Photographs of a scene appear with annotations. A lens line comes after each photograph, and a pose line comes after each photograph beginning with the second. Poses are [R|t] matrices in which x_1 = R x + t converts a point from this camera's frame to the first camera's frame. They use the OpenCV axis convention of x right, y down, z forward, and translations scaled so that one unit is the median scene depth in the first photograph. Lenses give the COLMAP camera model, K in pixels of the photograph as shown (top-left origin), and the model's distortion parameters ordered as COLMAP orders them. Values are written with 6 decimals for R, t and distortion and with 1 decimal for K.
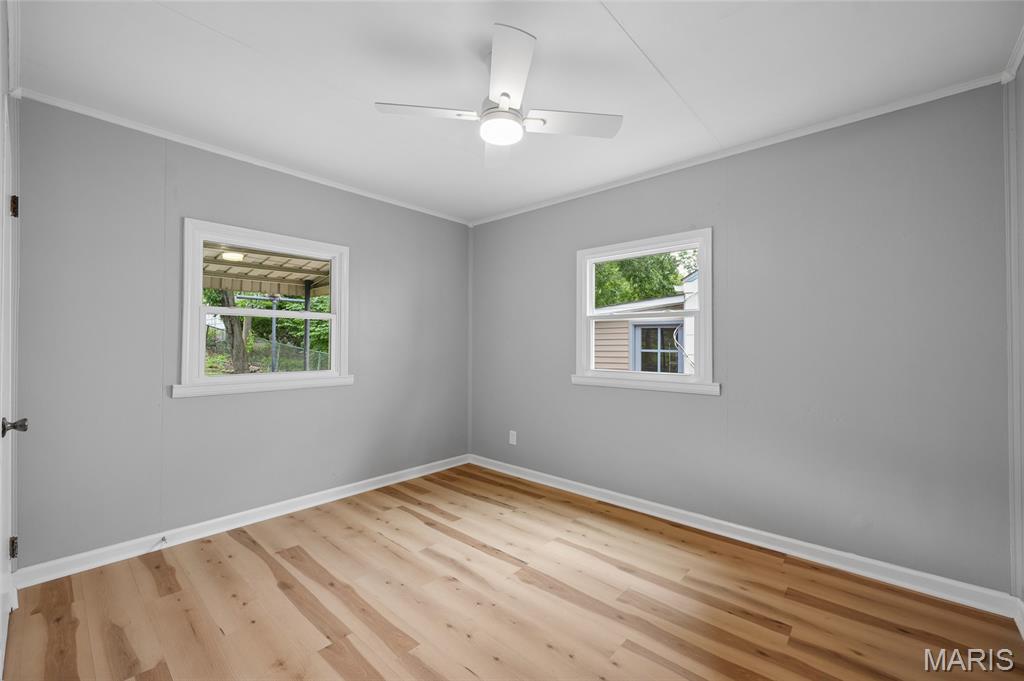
lens RADIAL K [[420.6, 0, 516.2], [0, 420.6, 342.6], [0, 0, 1]] dist [0.002180, 0.000608]
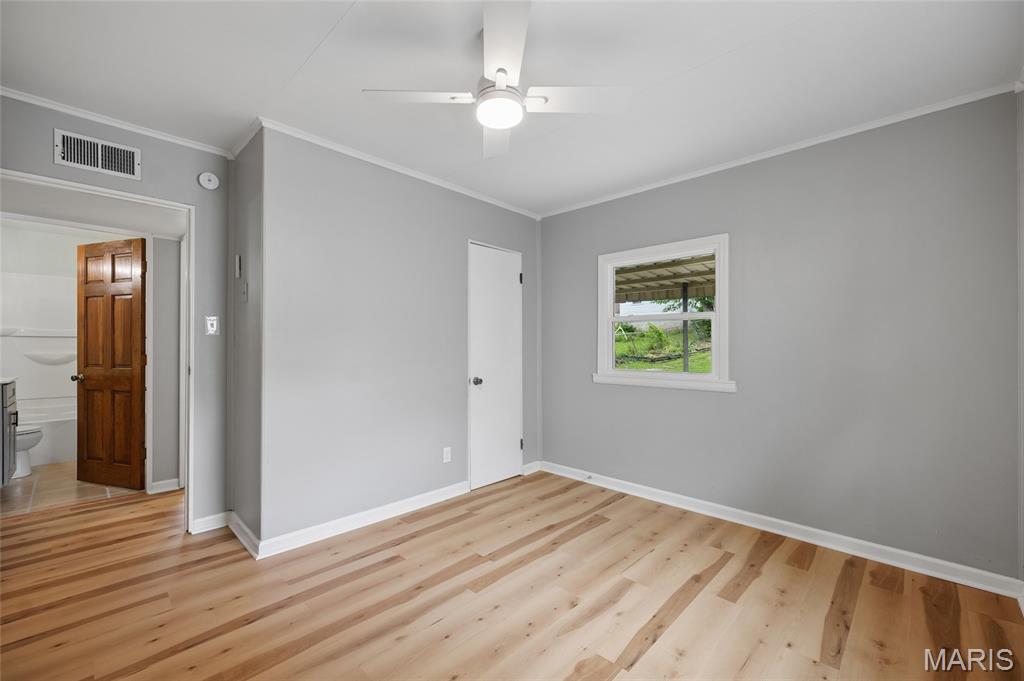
lens RADIAL K [[420.6, 0, 510.2], [0, 420.6, 349.2], [0, 0, 1]] dist [0.002180, 0.000608]
pose [[-0.042849, 0.001555, -0.999080, 0.578209], [-0.003573, 0.999992, 0.001710, 0.013837], [0.999075, 0.003643, -0.042843, 0.694997]]
